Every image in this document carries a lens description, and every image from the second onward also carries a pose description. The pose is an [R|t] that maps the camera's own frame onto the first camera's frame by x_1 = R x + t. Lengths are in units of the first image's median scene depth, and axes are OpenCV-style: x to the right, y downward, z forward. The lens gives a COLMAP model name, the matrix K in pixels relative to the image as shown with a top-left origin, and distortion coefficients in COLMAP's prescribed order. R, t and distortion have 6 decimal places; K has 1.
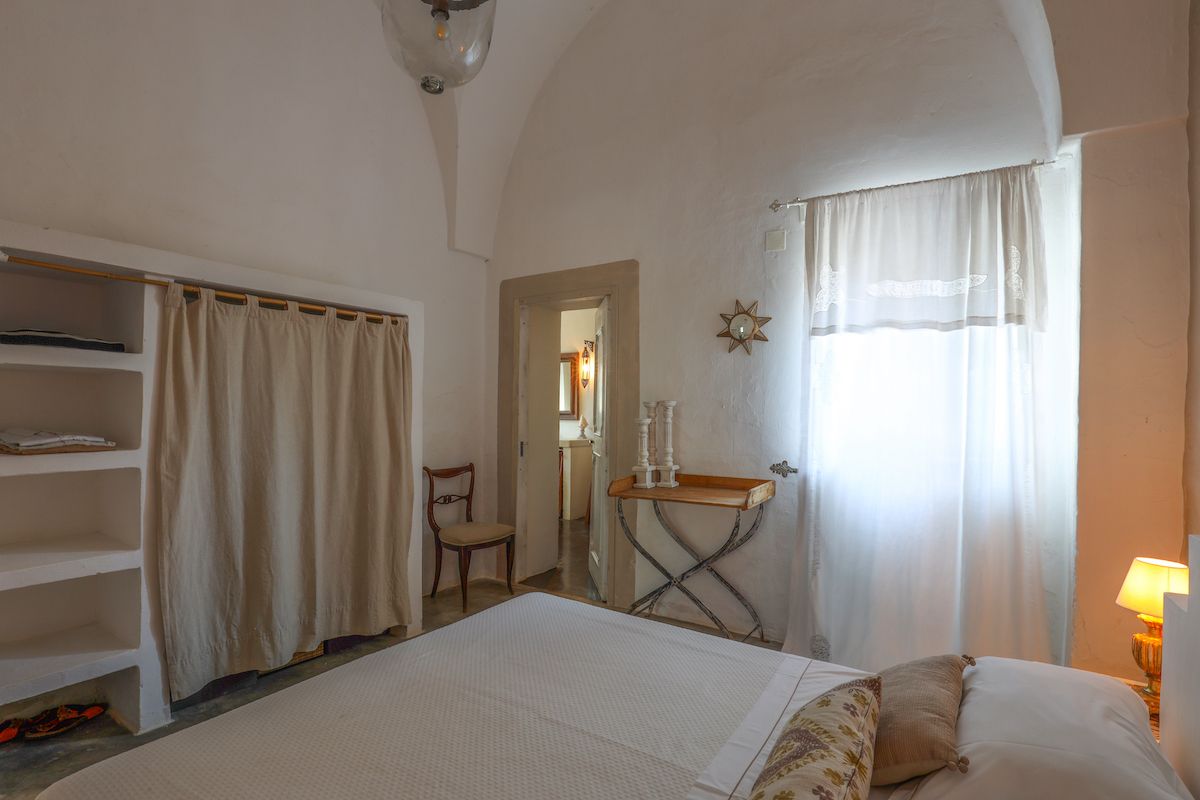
lens RADIAL K [[584.3, 0, 602.1], [0, 584.3, 400.2], [0, 0, 1]] dist [-0.003938, -0.000338]
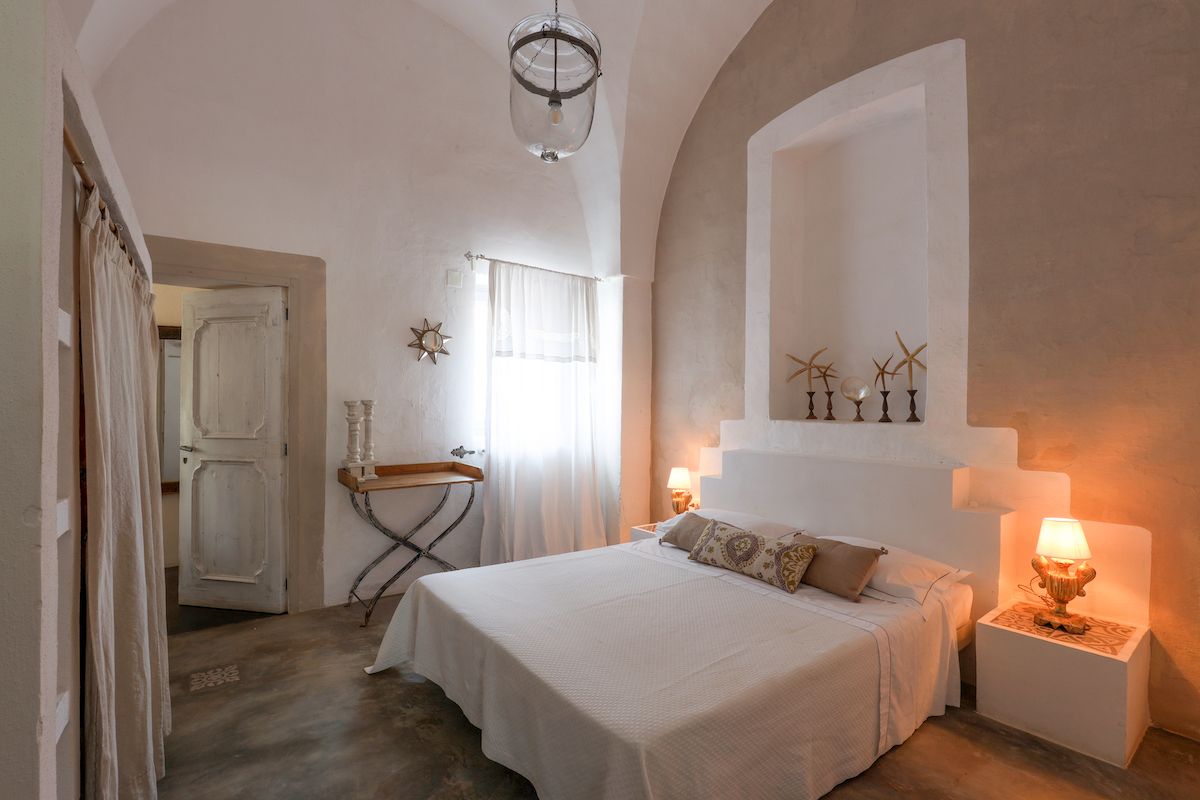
lens RADIAL K [[548.3, 0, 601.9], [0, 548.3, 408.3], [0, 0, 1]] dist [-0.020689, -0.002119]
pose [[0.365885, -0.011549, 0.930588, -0.781187], [-0.015439, 0.999710, 0.018477, -0.011611], [-0.930532, -0.021128, 0.365601, 0.257766]]
